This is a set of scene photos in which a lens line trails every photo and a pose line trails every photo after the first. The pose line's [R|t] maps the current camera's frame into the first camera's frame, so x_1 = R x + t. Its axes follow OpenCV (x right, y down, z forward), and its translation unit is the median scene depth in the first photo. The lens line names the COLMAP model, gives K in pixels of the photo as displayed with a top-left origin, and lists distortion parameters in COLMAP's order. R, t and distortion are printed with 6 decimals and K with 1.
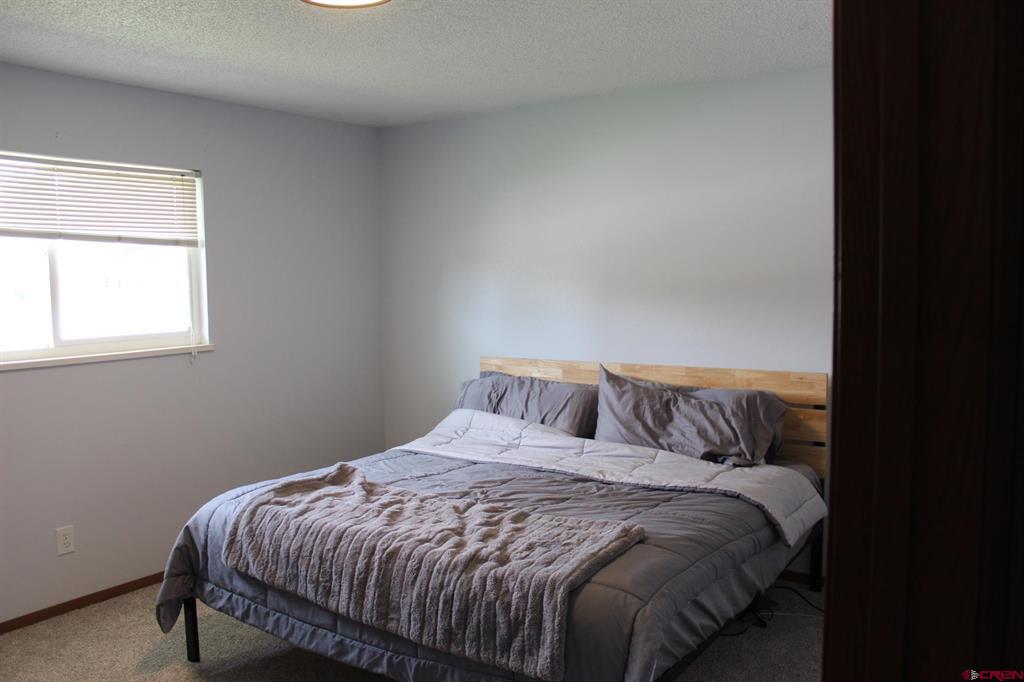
lens RADIAL K [[862.7, 0, 512.0], [0, 862.7, 341.0], [0, 0, 1]] dist [-0.157598, 0.160346]
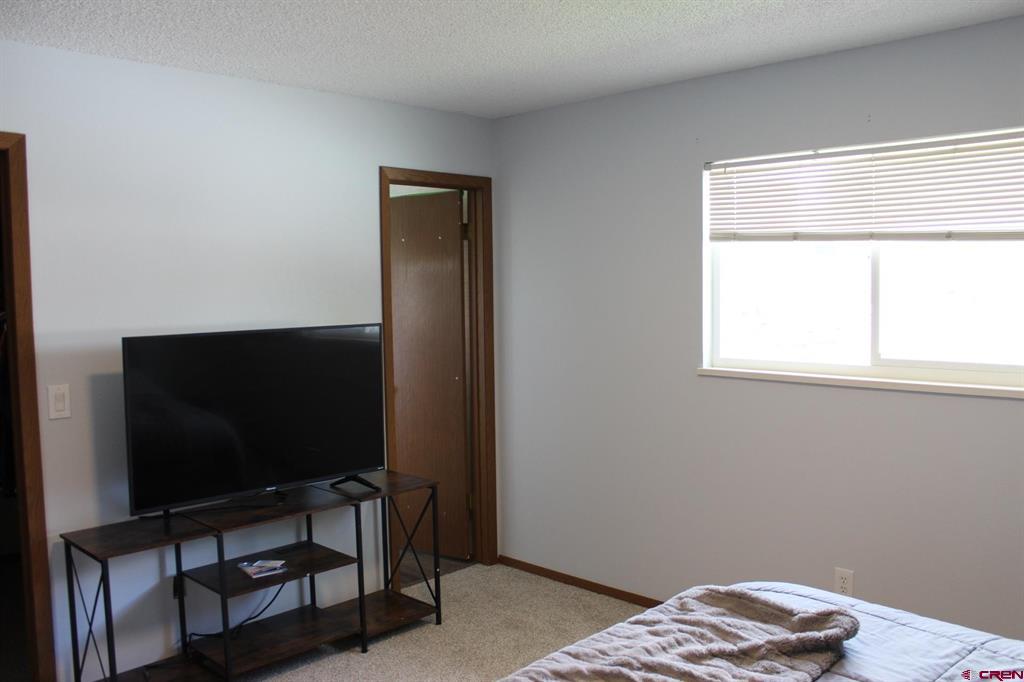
lens RADIAL K [[862.7, 0, 512.0], [0, 862.7, 341.0], [0, 0, 1]] dist [-0.157598, 0.160346]
pose [[-0.168933, 0.086226, -0.981849, 0.374969], [-0.057530, 0.993605, 0.097157, -0.082941], [0.983947, 0.072899, -0.162892, 0.792490]]
